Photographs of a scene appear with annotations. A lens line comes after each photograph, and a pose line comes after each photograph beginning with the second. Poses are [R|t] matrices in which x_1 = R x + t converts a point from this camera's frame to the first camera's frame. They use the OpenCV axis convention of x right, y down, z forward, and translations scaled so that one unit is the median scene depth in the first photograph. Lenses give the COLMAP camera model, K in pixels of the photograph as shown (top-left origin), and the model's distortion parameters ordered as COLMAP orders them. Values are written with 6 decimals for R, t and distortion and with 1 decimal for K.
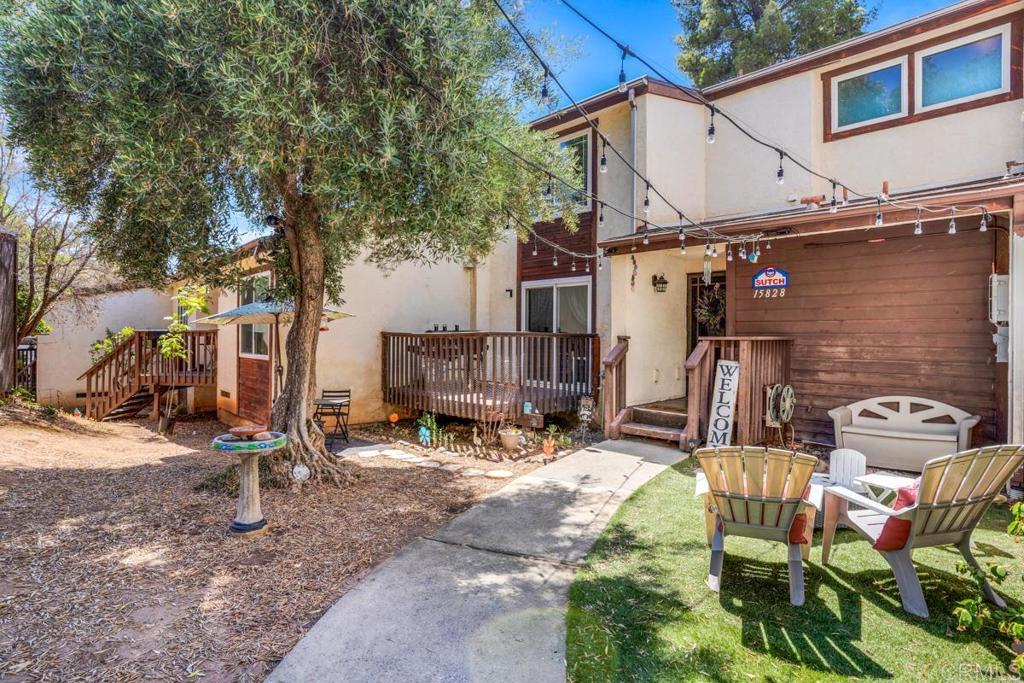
lens RADIAL K [[538.0, 0, 510.1], [0, 538.0, 347.8], [0, 0, 1]] dist [-0.052794, 0.005168]
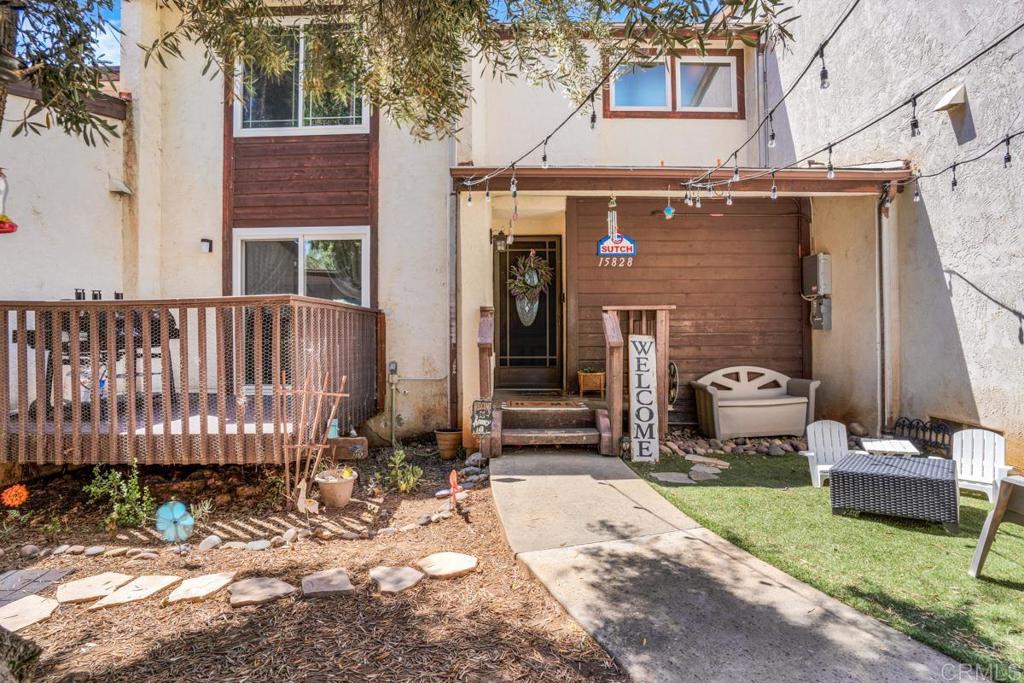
lens RADIAL K [[538.0, 0, 513.3], [0, 538.0, 331.2], [0, 0, 1]] dist [-0.052794, 0.005168]
pose [[0.691599, -0.008832, 0.722228, -0.321528], [0.028212, 0.999492, -0.014793, 0.024690], [-0.721730, 0.030607, 0.691497, 0.575034]]
